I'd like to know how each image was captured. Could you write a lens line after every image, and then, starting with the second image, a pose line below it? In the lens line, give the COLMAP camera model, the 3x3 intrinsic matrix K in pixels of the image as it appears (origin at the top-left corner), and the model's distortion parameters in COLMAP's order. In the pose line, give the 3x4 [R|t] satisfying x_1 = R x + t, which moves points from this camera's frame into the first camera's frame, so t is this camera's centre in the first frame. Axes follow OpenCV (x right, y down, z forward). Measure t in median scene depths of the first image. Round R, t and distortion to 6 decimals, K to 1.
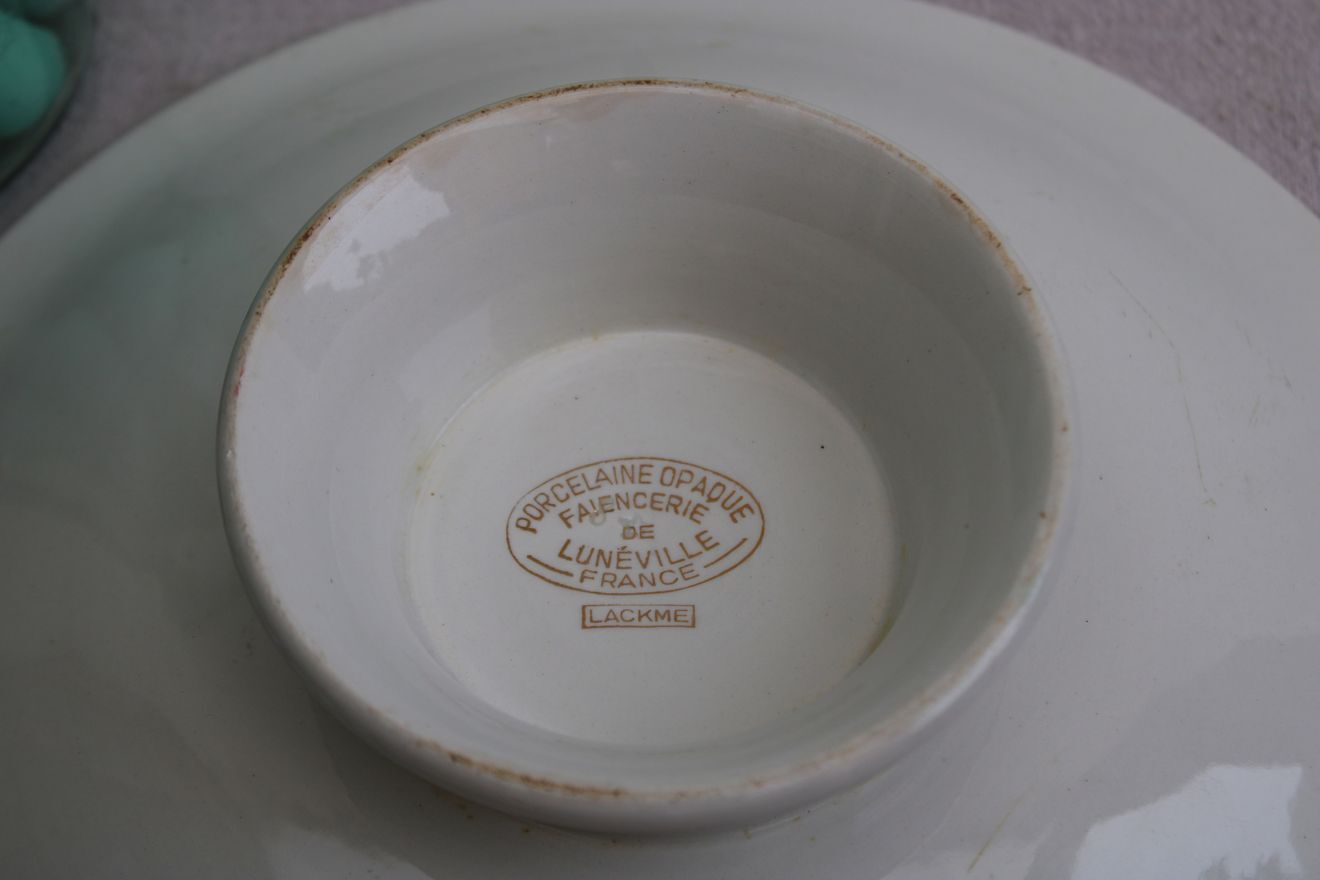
lens RADIAL K [[2950.1, 0, 653.2], [0, 2950.1, 440.7], [0, 0, 1]] dist [0.073413, 0.000000]
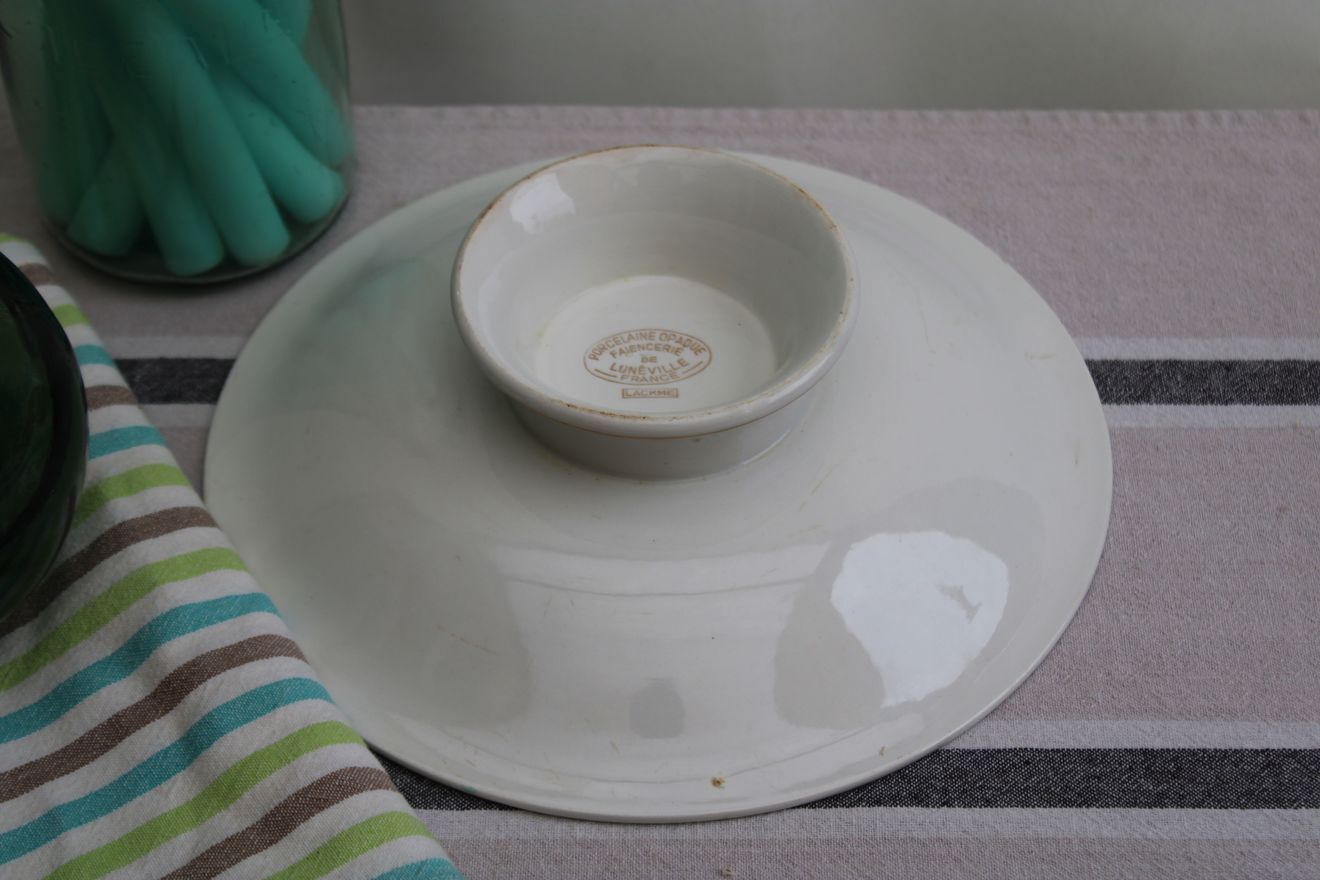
lens RADIAL K [[2845.0, 0, 657.7], [0, 2845.0, 433.0], [0, 0, 1]] dist [-0.003383, 0.000000]
pose [[0.999797, -0.004941, 0.019527, -0.037429], [0.008975, 0.977165, -0.212290, 0.493332], [-0.018032, 0.212423, 0.977011, -0.894156]]
